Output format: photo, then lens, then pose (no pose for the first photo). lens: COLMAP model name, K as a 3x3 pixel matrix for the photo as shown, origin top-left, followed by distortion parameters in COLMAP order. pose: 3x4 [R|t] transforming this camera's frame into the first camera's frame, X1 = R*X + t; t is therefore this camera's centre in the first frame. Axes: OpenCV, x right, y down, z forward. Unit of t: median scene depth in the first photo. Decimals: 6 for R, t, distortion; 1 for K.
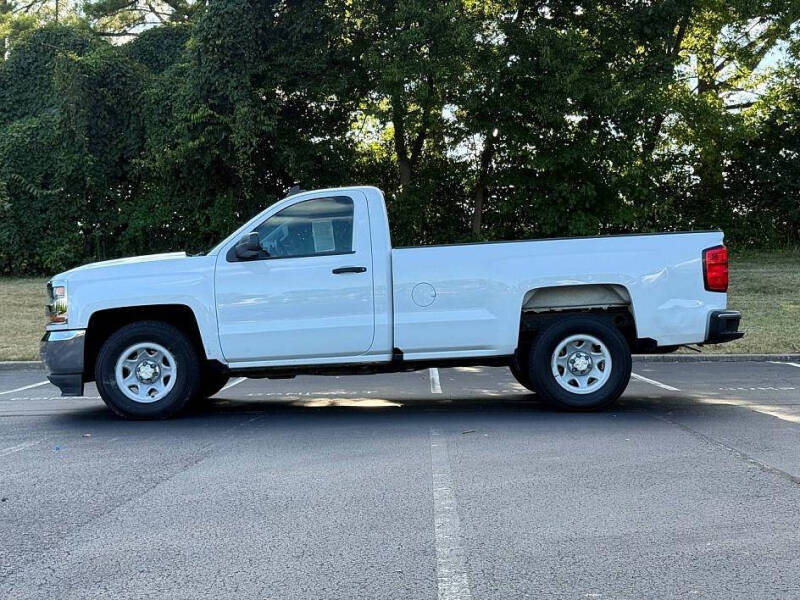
lens RADIAL K [[1110.8, 0, 400.0], [0, 1110.8, 300.0], [0, 0, 1]] dist [0.181708, -0.352332]
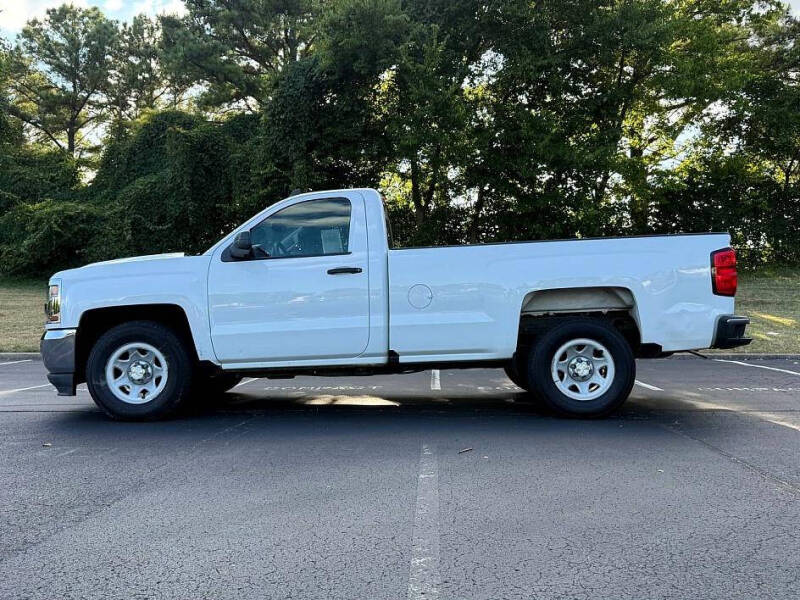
lens RADIAL K [[708.8, 0, 399.0], [0, 708.8, 311.2], [0, 0, 1]] dist [0.207583, -0.508808]
pose [[0.999496, 0.008751, -0.030504, 0.021097], [-0.008710, 0.999961, 0.001473, 0.007259], [0.030516, -0.001207, 0.999534, 0.361031]]
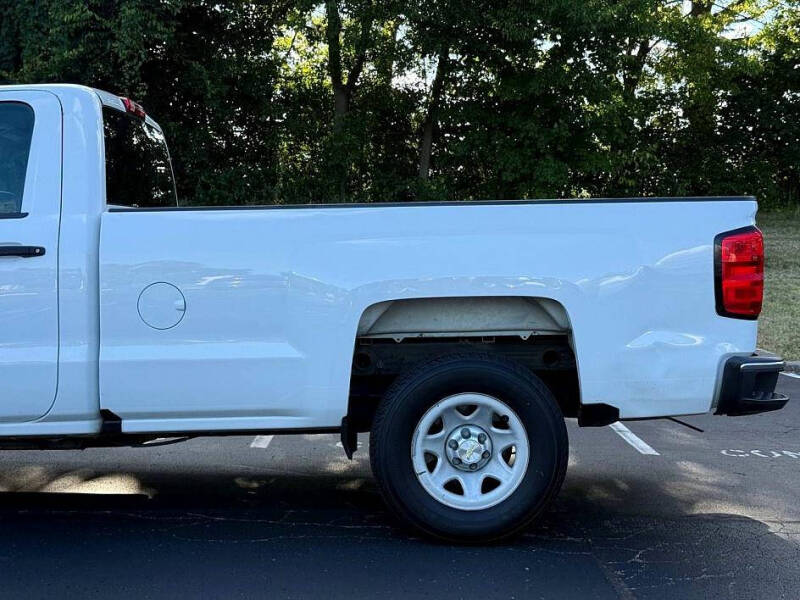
lens RADIAL K [[1110.8, 0, 400.0], [0, 1110.8, 300.0], [0, 0, 1]] dist [0.181708, -0.352332]
pose [[0.999278, 0.032152, 0.020231, 0.113962], [-0.033173, 0.998079, 0.052317, -0.036096], [-0.018510, -0.052951, 0.998426, 0.478479]]
